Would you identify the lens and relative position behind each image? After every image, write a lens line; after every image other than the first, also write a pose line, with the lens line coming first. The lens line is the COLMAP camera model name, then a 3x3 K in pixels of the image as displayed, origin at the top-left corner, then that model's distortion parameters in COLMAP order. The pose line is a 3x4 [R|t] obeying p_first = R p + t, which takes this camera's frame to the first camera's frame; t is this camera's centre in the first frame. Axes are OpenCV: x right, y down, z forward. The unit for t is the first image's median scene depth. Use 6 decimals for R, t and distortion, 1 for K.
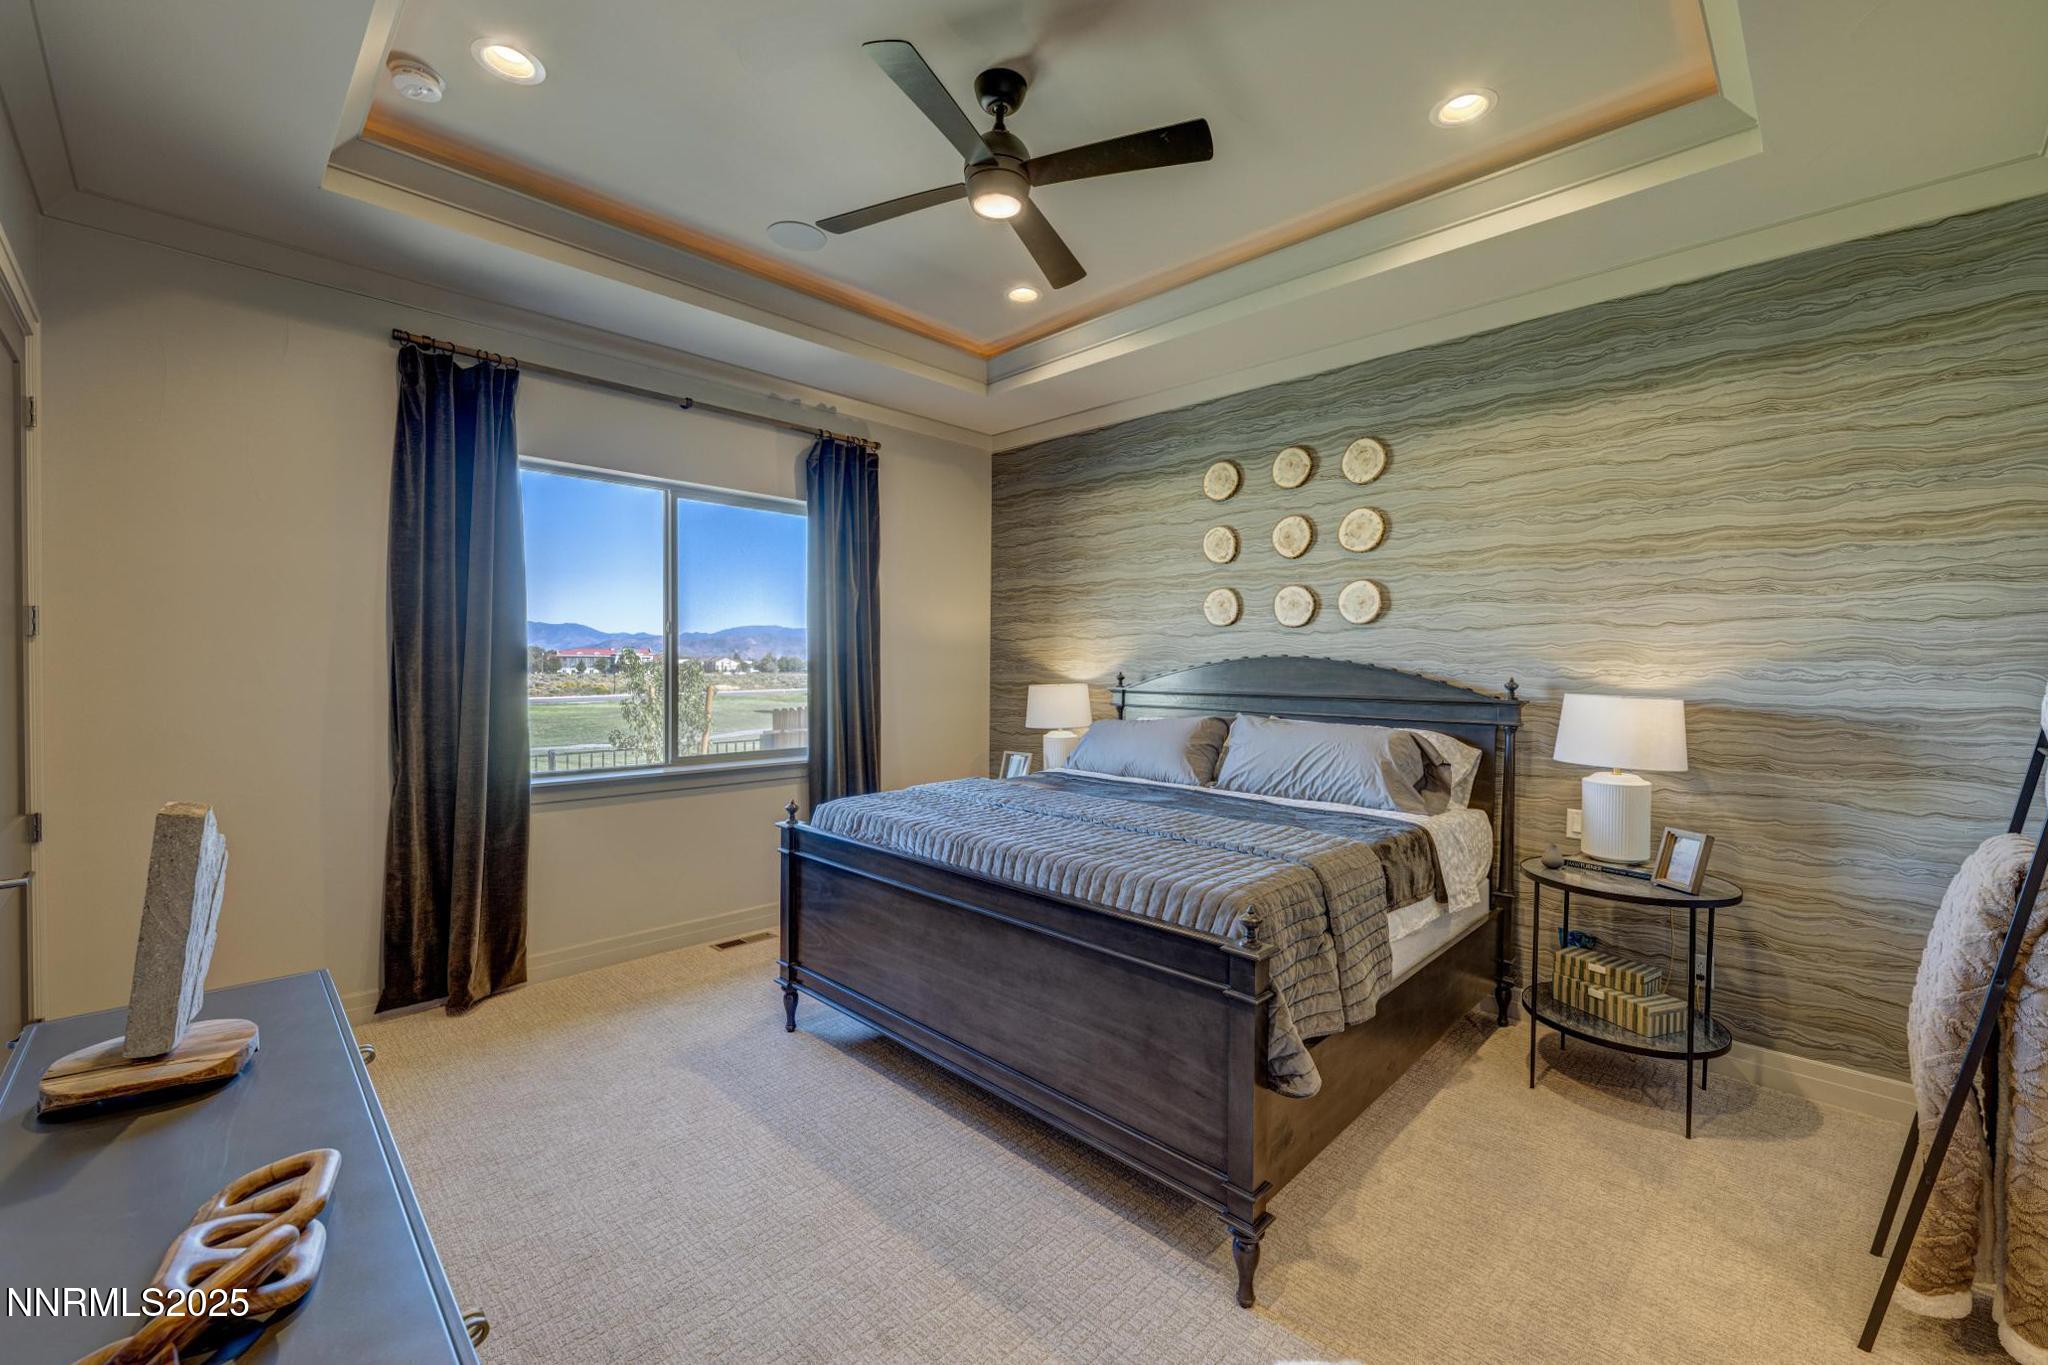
lens RADIAL K [[826.0, 0, 1016.2], [0, 826.0, 674.9], [0, 0, 1]] dist [-0.001296, -0.000292]
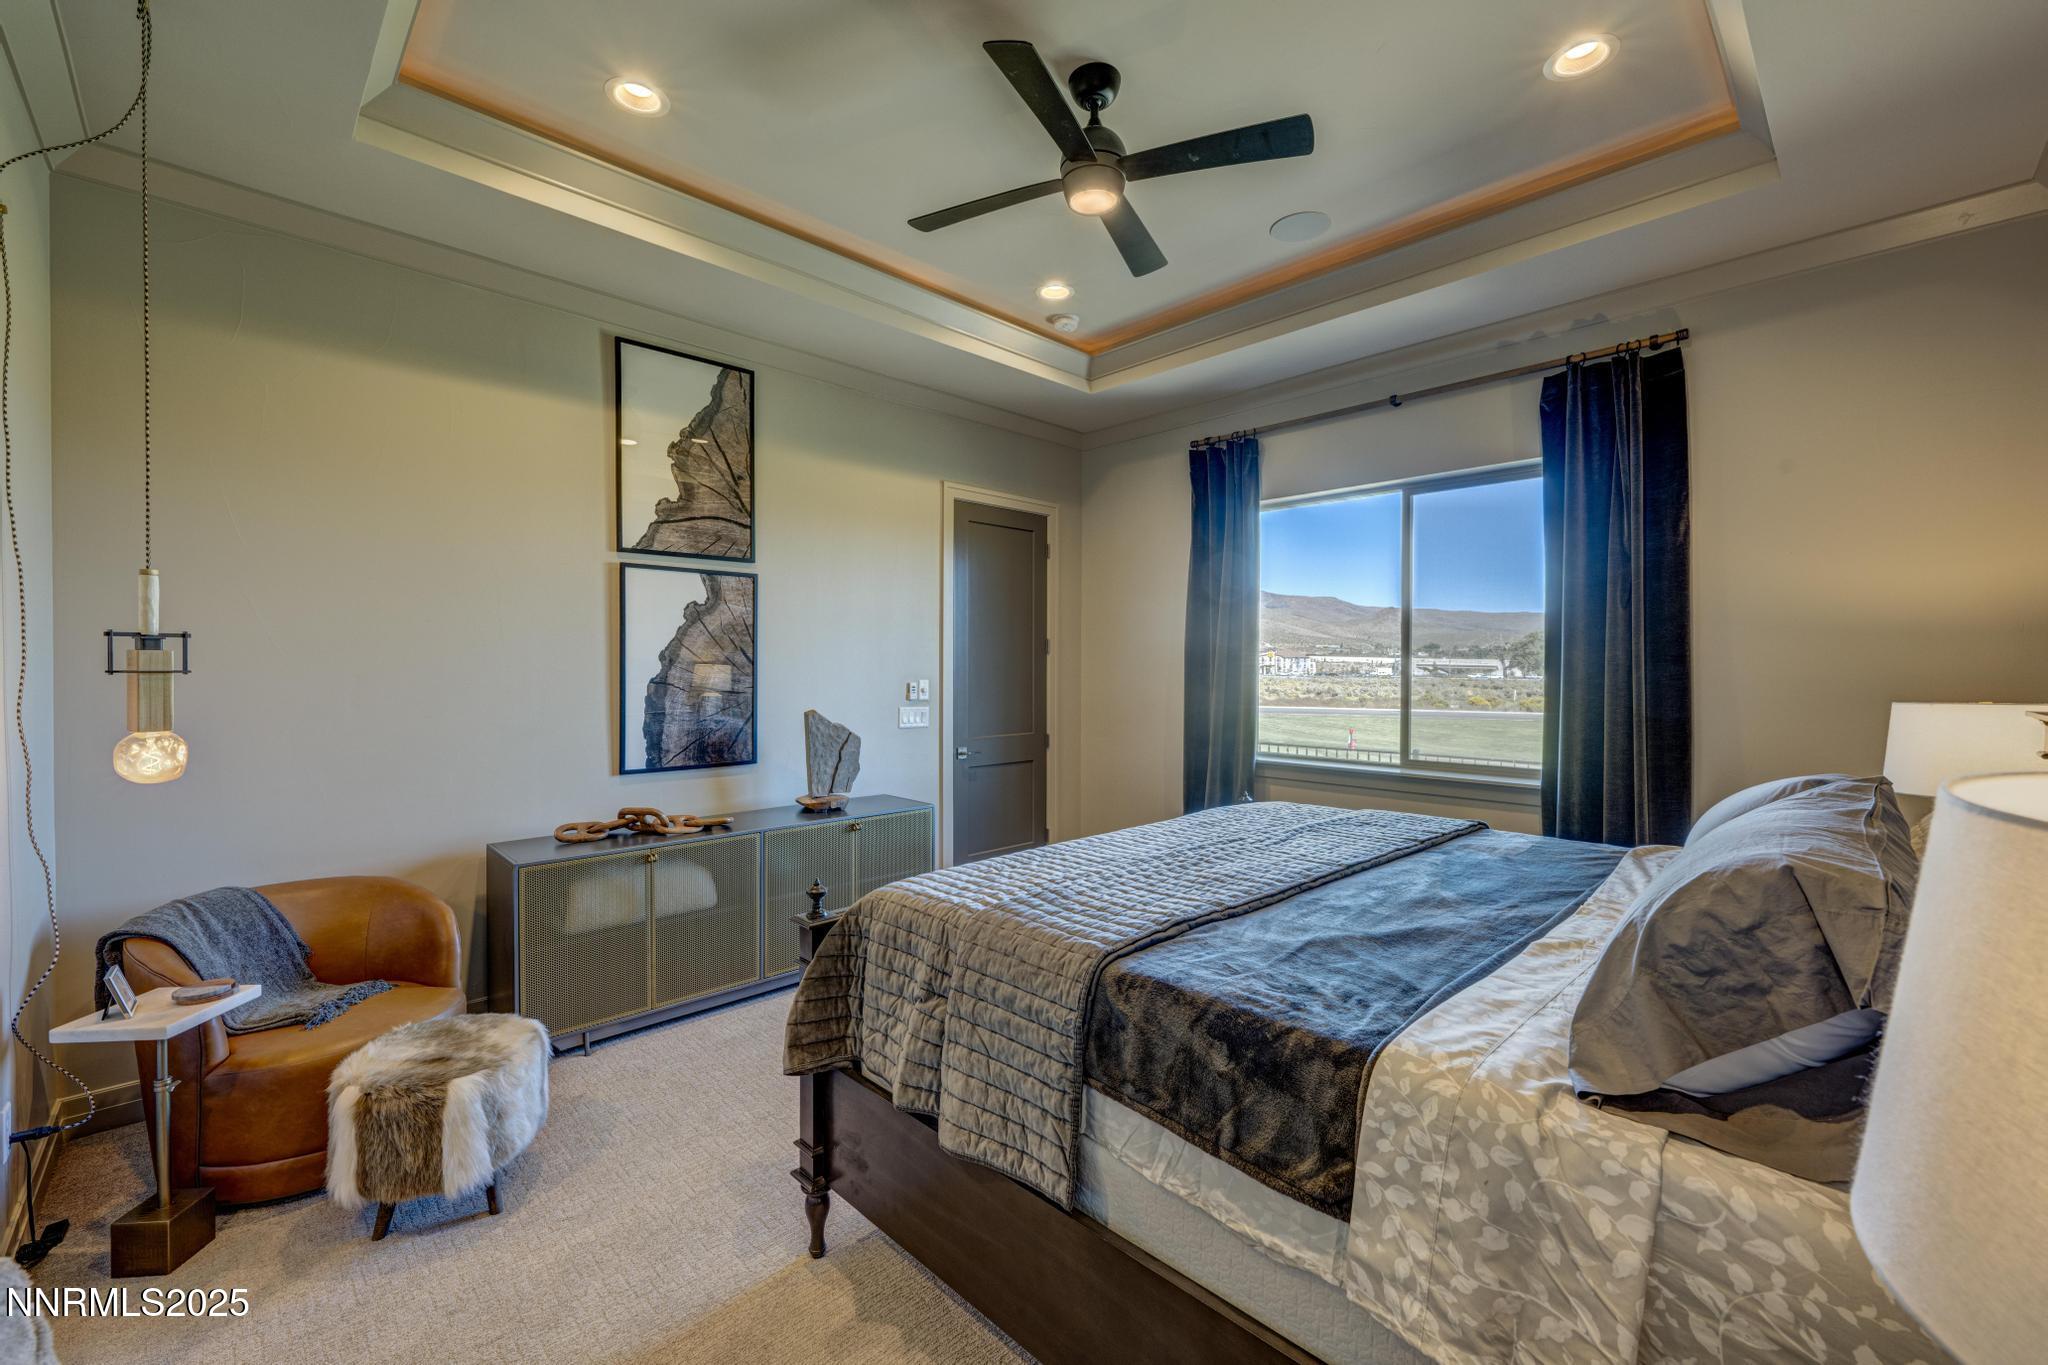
lens RADIAL K [[826.0, 0, 1018.0], [0, 826.0, 674.1], [0, 0, 1]] dist [-0.001296, -0.000292]
pose [[-0.001678, 0.002103, -0.999996, 0.608472], [-0.010961, 0.999938, 0.002121, 0.000651], [0.999939, 0.010964, -0.001655, 0.572406]]
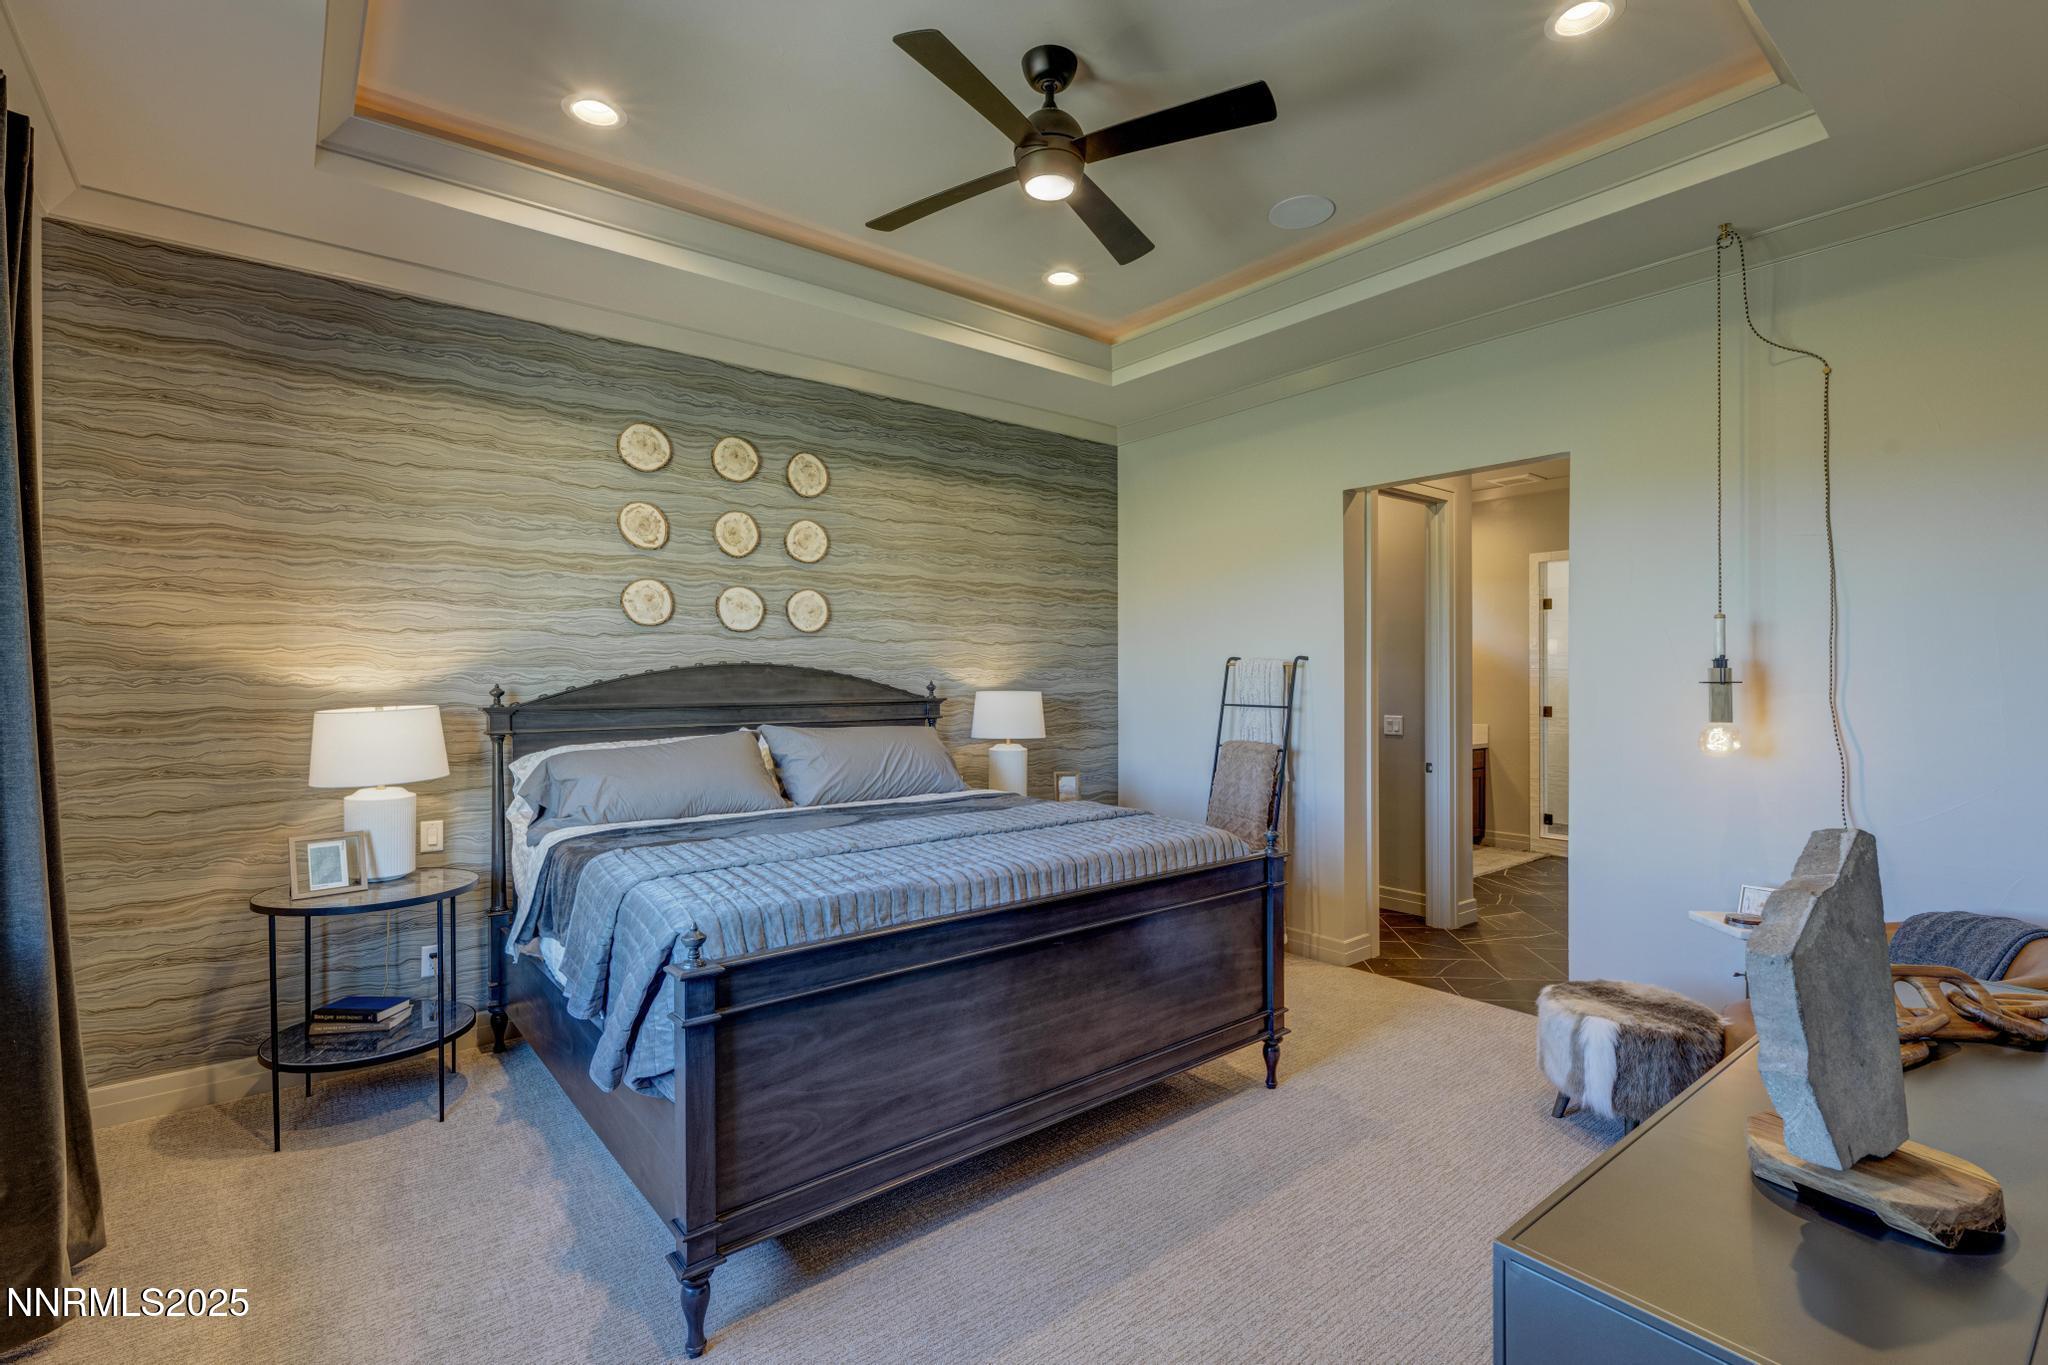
lens RADIAL K [[826.0, 0, 1026.8], [0, 826.0, 682.2], [0, 0, 1]] dist [-0.001296, -0.000292]
pose [[0.171559, -0.017836, 0.985012, -0.537796], [0.015609, 0.999760, 0.015385, -0.009859], [-0.985050, 0.012735, 0.171796, 0.529691]]
